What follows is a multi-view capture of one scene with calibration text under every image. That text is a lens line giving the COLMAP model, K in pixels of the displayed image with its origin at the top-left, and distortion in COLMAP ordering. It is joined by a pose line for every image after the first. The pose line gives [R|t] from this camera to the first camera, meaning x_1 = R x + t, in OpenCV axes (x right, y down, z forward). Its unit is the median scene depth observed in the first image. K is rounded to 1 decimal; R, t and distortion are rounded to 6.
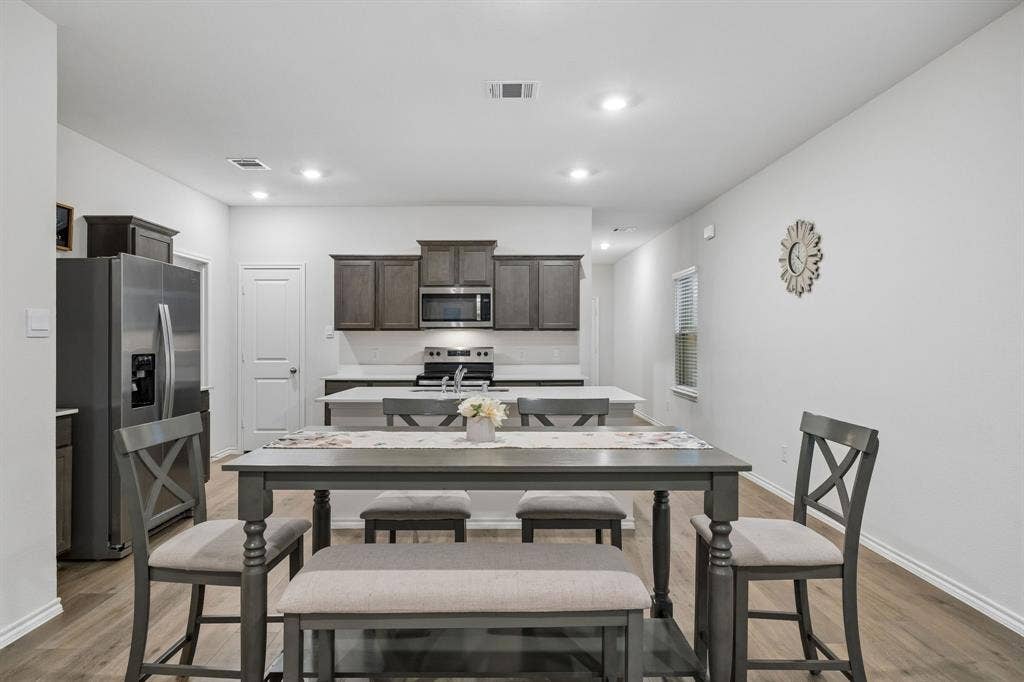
lens RADIAL K [[534.2, 0, 511.3], [0, 534.2, 337.5], [0, 0, 1]] dist [0.001334, -0.000140]
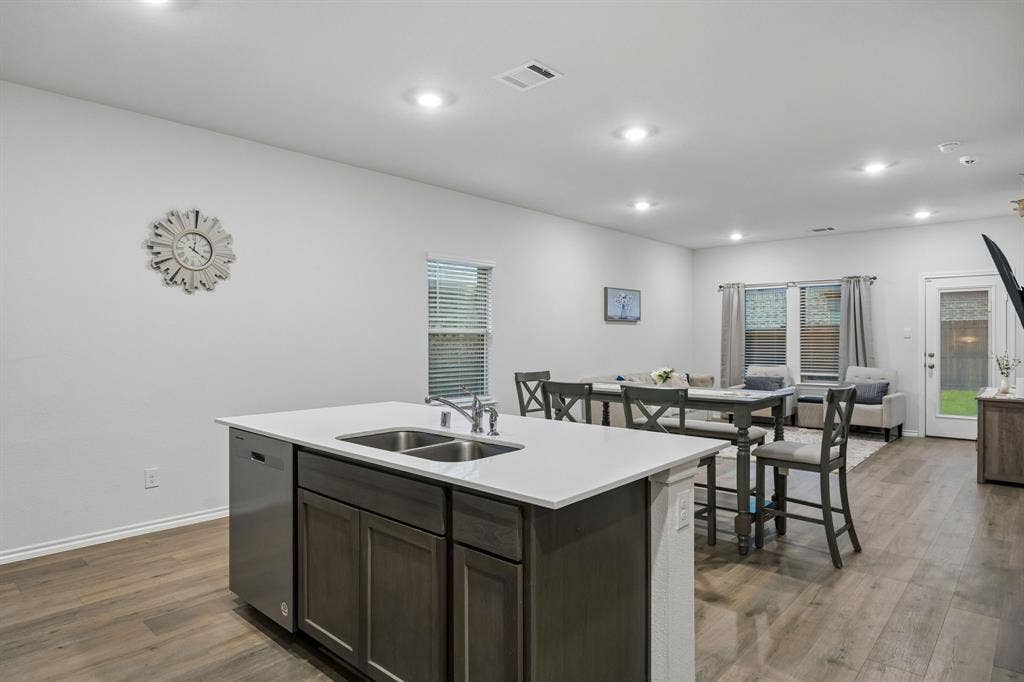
lens RADIAL K [[567.2, 0, 513.2], [0, 567.2, 339.5], [0, 0, 1]] dist [0.024307, -0.000240]
pose [[-0.723860, -0.000340, 0.689947, -1.069511], [0.004381, 0.999977, 0.005089, -0.005639], [-0.689933, 0.006706, -0.723842, 2.833331]]
